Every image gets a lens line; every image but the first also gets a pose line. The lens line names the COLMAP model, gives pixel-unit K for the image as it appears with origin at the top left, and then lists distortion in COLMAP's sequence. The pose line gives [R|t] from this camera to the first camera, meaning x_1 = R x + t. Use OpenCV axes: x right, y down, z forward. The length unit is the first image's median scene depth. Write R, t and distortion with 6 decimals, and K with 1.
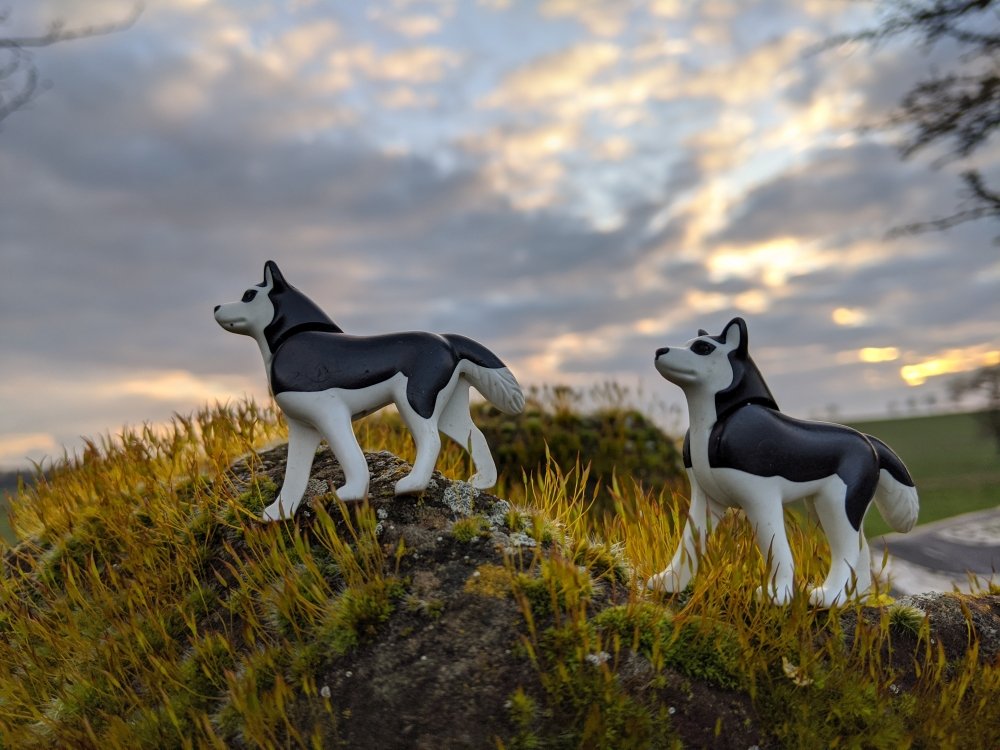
lens RADIAL K [[875.9, 0, 501.2], [0, 875.9, 377.4], [0, 0, 1]] dist [-0.000313, -0.015873]
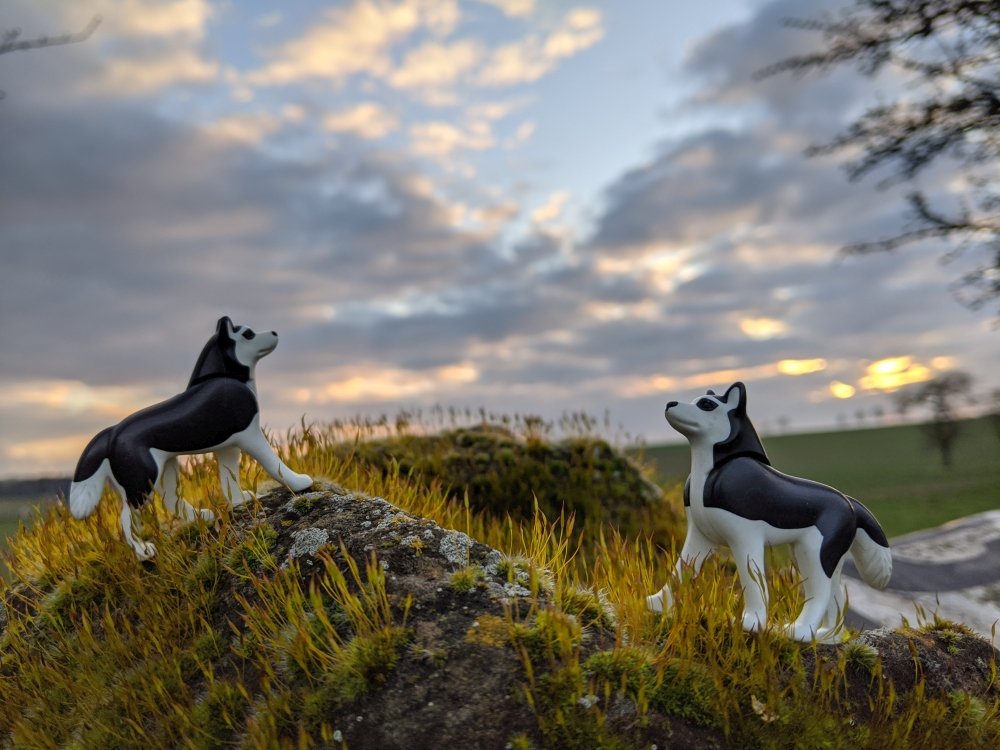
lens RADIAL K [[875.9, 0, 499.9], [0, 875.9, 373.1], [0, 0, 1]] dist [-0.000313, -0.015873]
pose [[0.998825, 0.001715, 0.048441, -0.049037], [-0.001069, 0.999910, -0.013349, -0.069849], [-0.048460, 0.013282, 0.998737, -0.091577]]
